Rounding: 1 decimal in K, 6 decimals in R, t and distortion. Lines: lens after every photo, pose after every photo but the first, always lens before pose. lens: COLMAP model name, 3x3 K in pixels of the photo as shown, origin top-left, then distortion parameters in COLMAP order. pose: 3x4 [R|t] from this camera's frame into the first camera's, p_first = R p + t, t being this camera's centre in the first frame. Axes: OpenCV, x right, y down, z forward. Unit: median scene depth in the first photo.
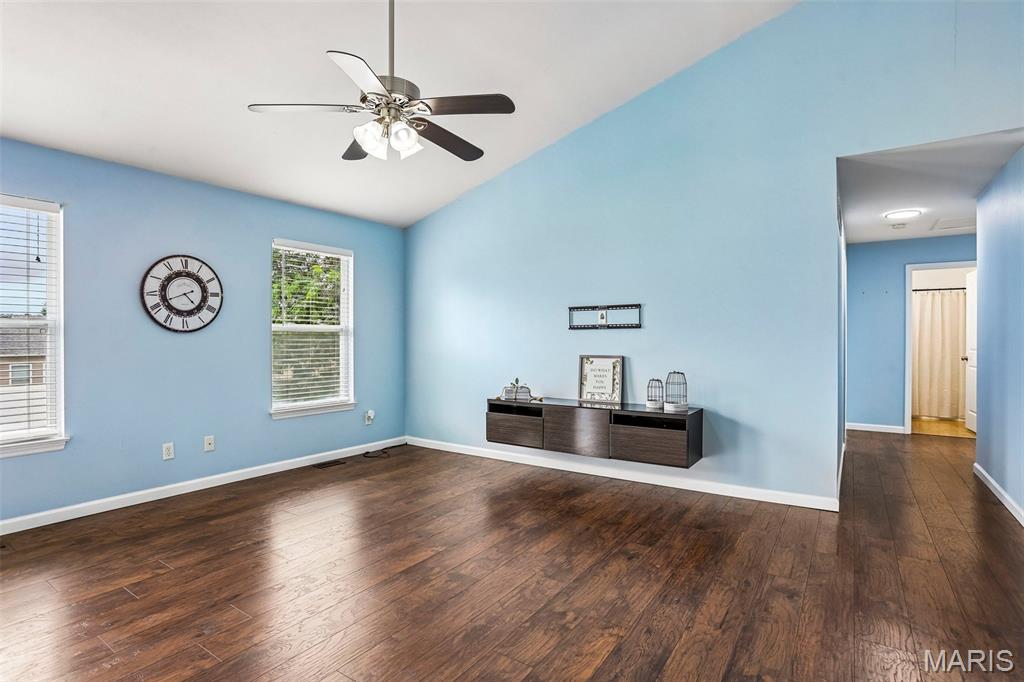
lens RADIAL K [[516.5, 0, 504.1], [0, 516.5, 339.6], [0, 0, 1]] dist [-0.071283, 0.033503]
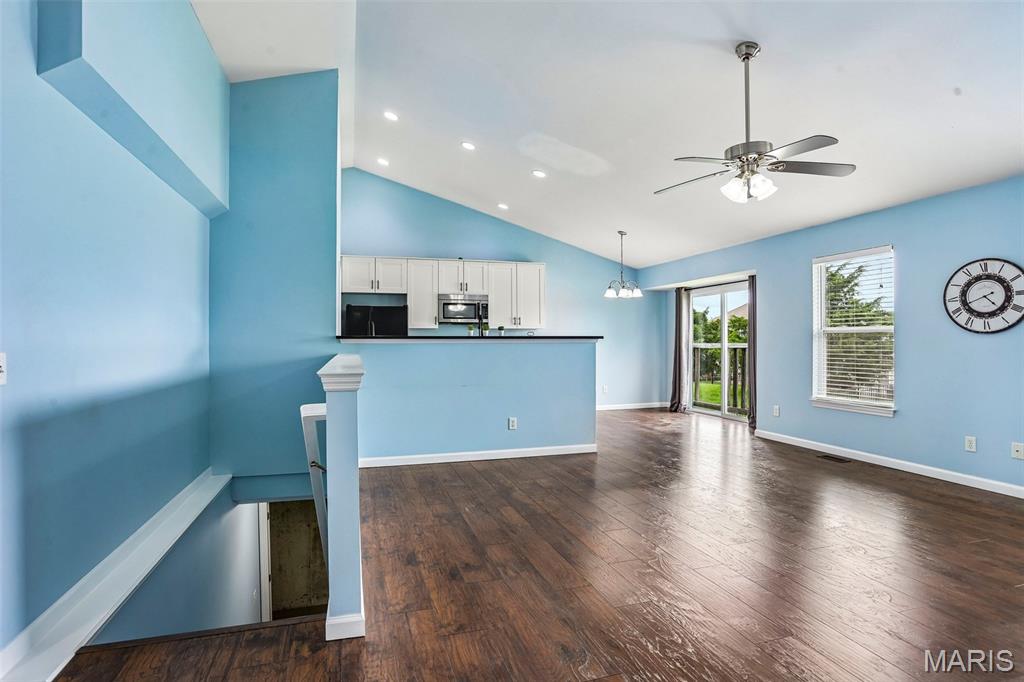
lens RADIAL K [[516.5, 0, 504.1], [0, 516.5, 339.6], [0, 0, 1]] dist [-0.071283, 0.033503]
pose [[-0.622951, 0.003962, -0.782251, 0.767980], [-0.000431, 0.999985, 0.005408, -0.006862], [0.782261, 0.003706, -0.622940, 0.856687]]
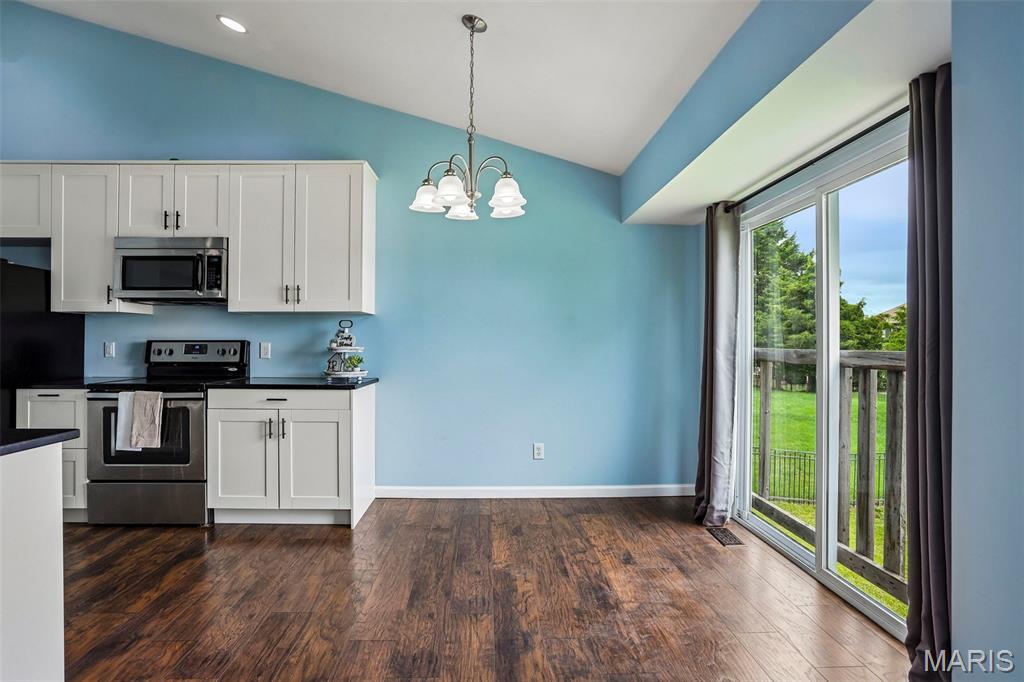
lens RADIAL K [[516.5, 0, 504.1], [0, 516.5, 339.6], [0, 0, 1]] dist [-0.071283, 0.033503]
pose [[-0.801343, 0.000022, -0.598205, -0.637667], [-0.004272, 0.999974, 0.005760, 0.002460], [0.598190, 0.007172, -0.801322, 0.549115]]
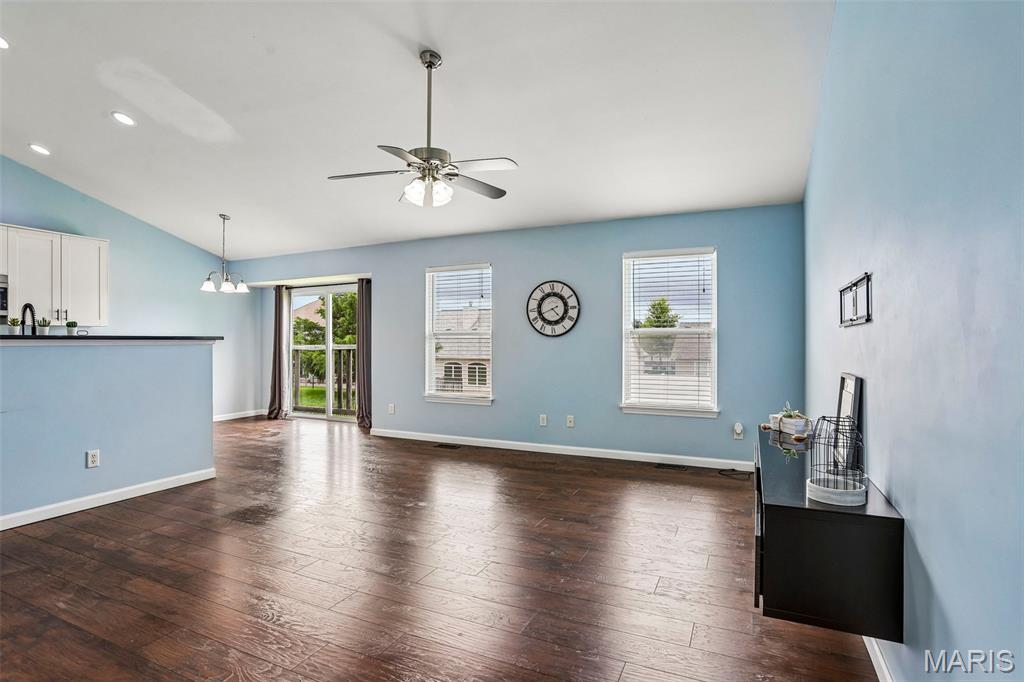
lens RADIAL K [[516.5, 0, 504.1], [0, 516.5, 339.6], [0, 0, 1]] dist [-0.071283, 0.033503]
pose [[0.157600, 0.000265, -0.987503, 0.735328], [-0.004955, 0.999988, -0.000523, -0.004734], [0.987491, 0.004976, 0.157599, 0.640899]]
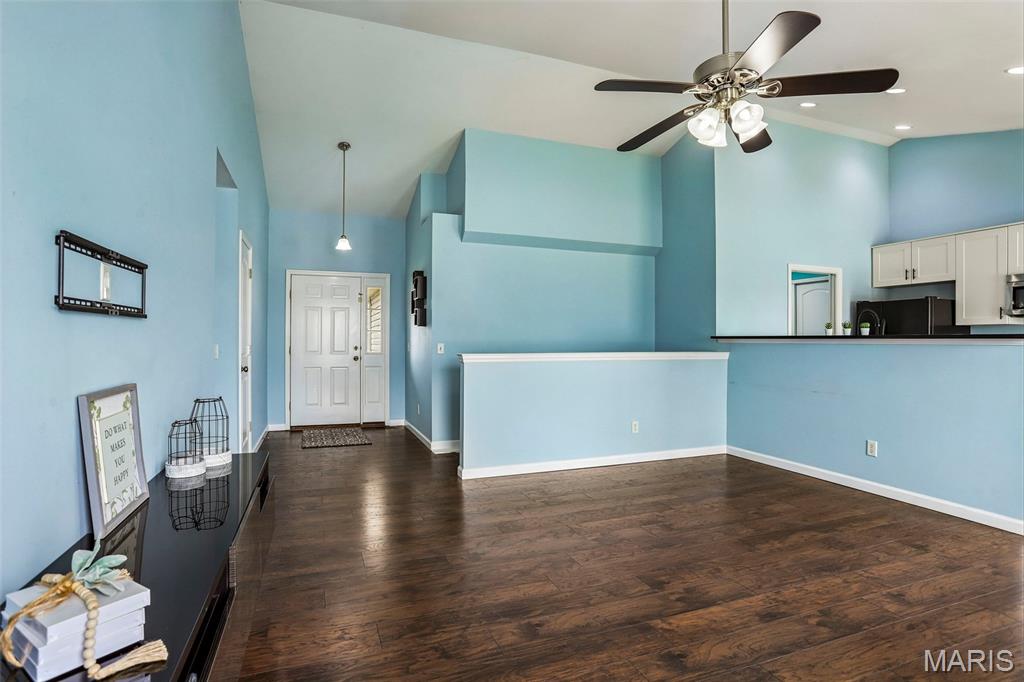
lens RADIAL K [[529.2, 0, 511.5], [0, 529.2, 334.6], [0, 0, 1]] dist [-0.025473, -0.000087]
pose [[-0.832557, 0.010030, 0.553849, -0.280214], [0.004614, 0.999927, -0.011172, -0.001200], [-0.553920, -0.006746, -0.832542, 1.316688]]
